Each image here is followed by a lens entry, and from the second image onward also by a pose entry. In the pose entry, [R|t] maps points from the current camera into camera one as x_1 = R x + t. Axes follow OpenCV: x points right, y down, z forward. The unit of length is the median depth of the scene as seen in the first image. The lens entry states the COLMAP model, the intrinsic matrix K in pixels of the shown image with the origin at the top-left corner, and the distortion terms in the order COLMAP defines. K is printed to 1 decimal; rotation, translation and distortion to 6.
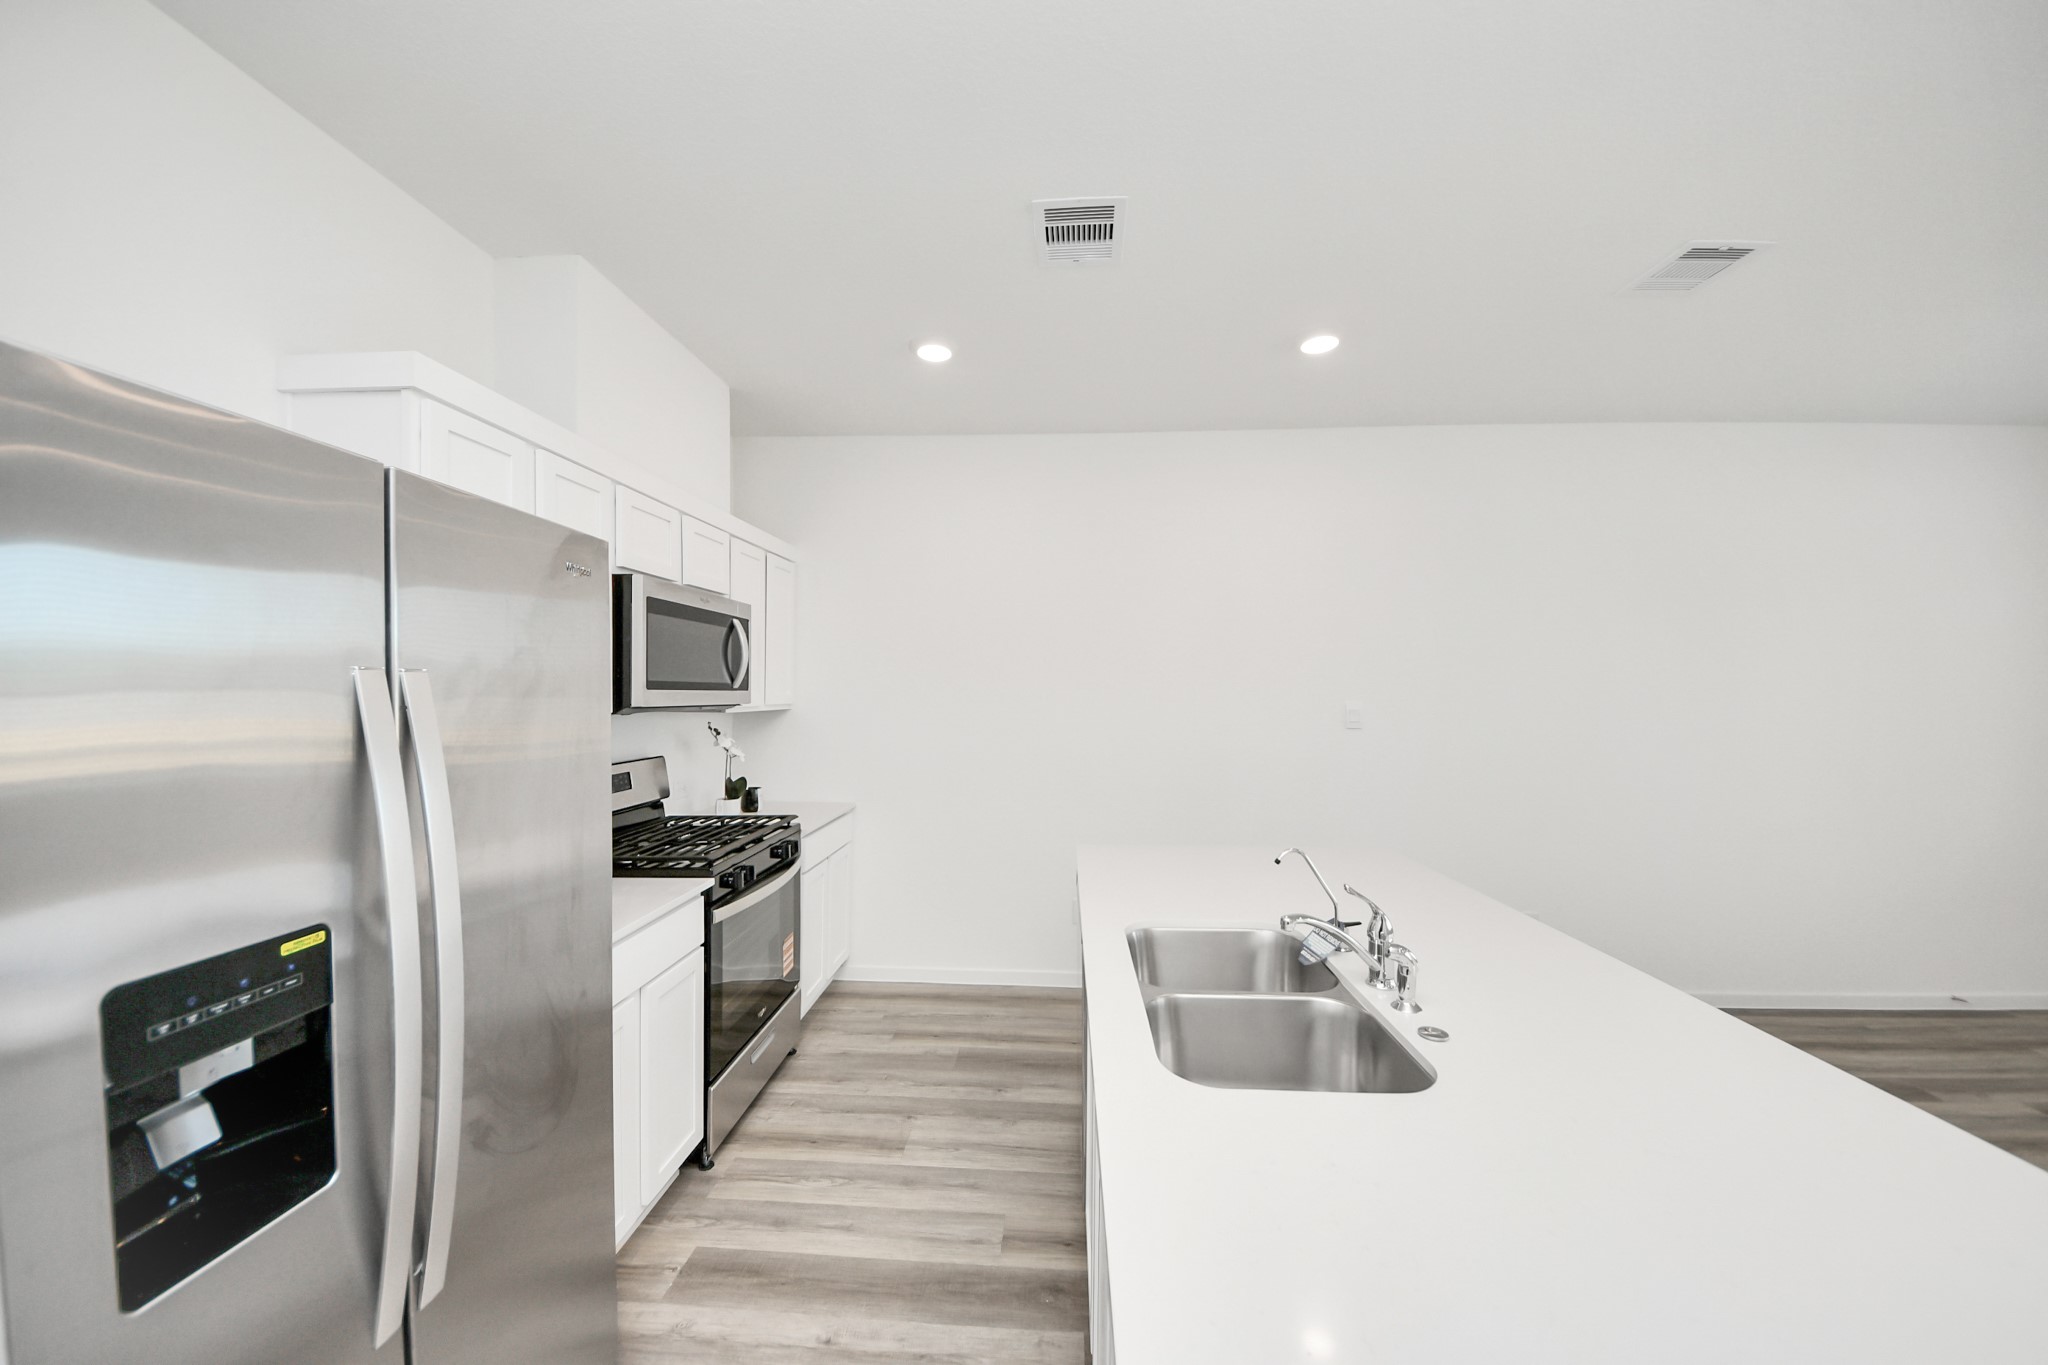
lens RADIAL K [[689.8, 0, 1032.1], [0, 689.8, 687.0], [0, 0, 1]] dist [-0.008932, 0.000118]
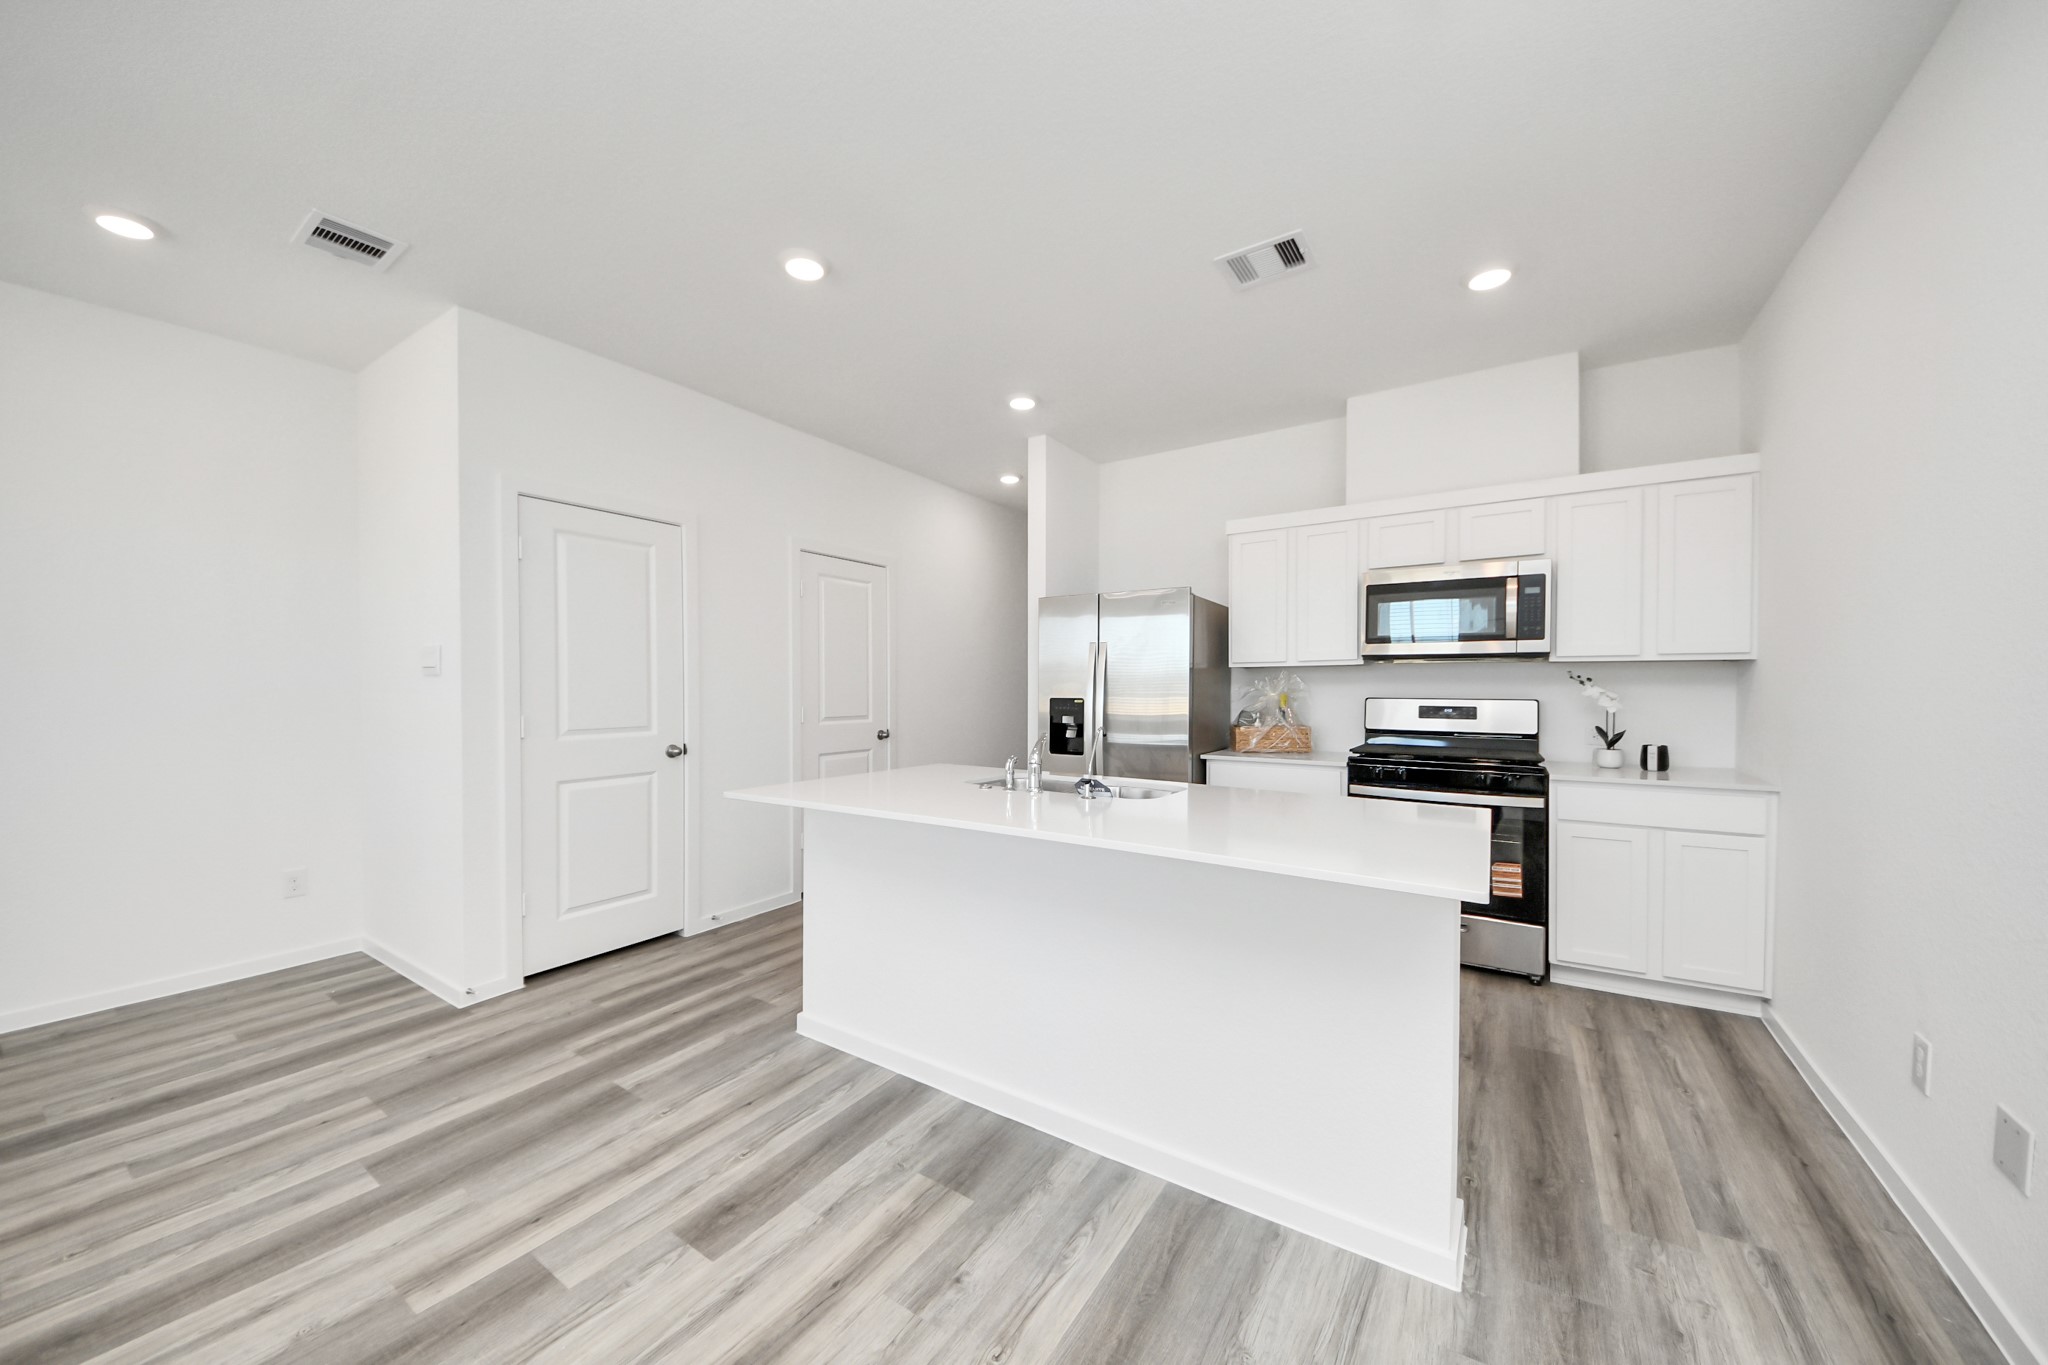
lens RADIAL K [[749.2, 0, 1016.1], [0, 749.2, 683.4], [0, 0, 1]] dist [-0.003936, -0.005404]
pose [[-0.503255, -0.010890, -0.864069, 1.214430], [0.004575, 0.999873, -0.015267, 0.106499], [0.864126, -0.011637, -0.503141, 1.064143]]
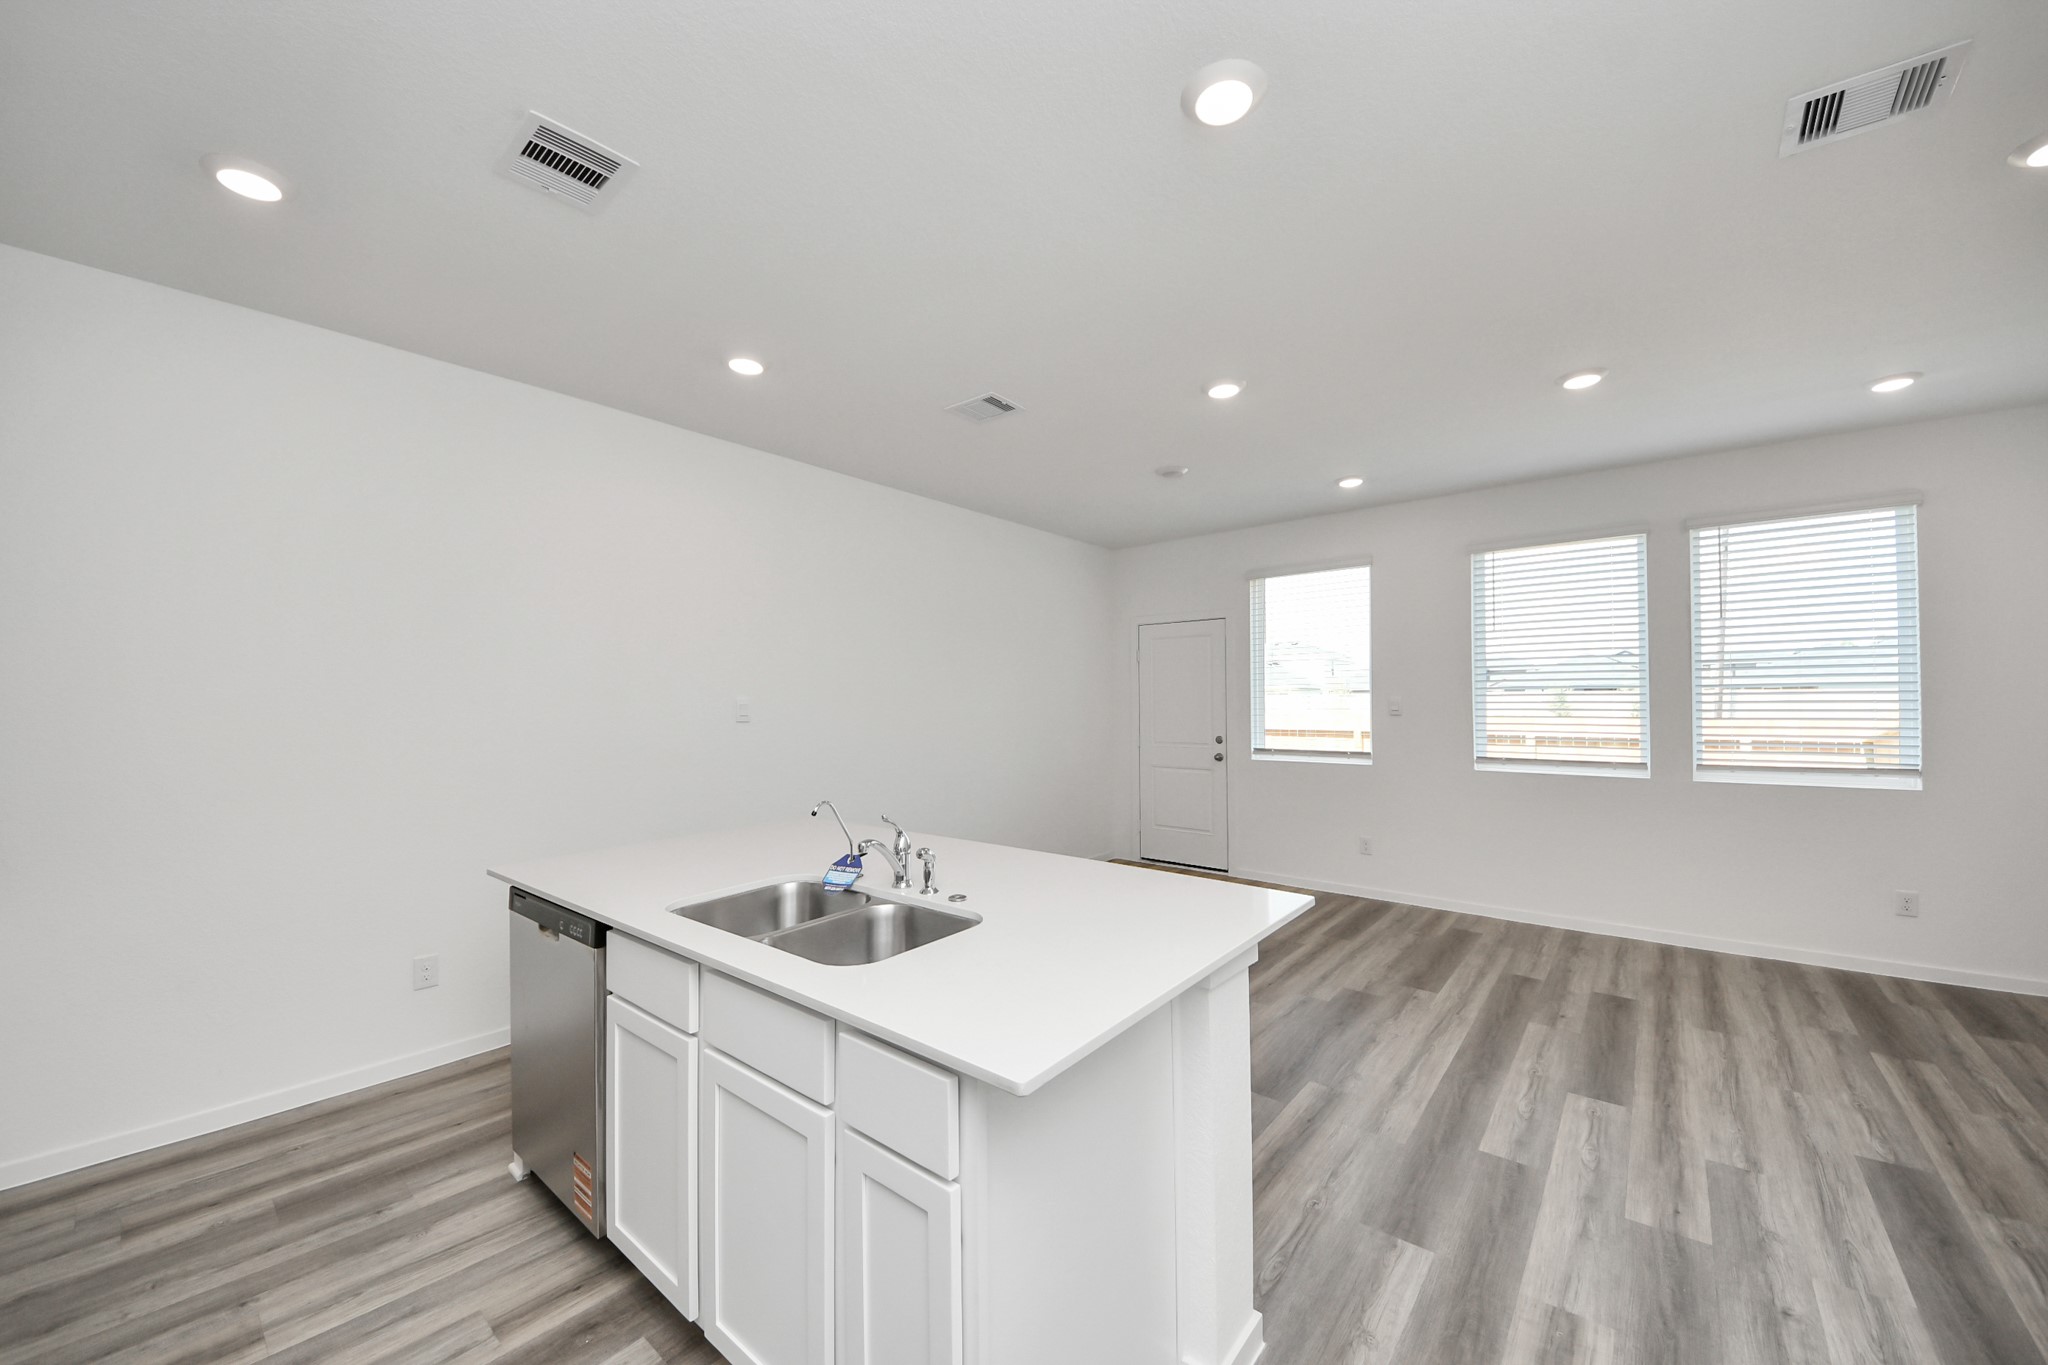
lens RADIAL K [[749.2, 0, 1005.8], [0, 749.2, 685.4], [0, 0, 1]] dist [-0.003936, -0.005404]
pose [[0.603932, 0.011438, 0.796954, -0.301990], [0.001964, 0.999873, -0.015839, 0.031228], [-0.797034, 0.011131, 0.603832, -0.035201]]
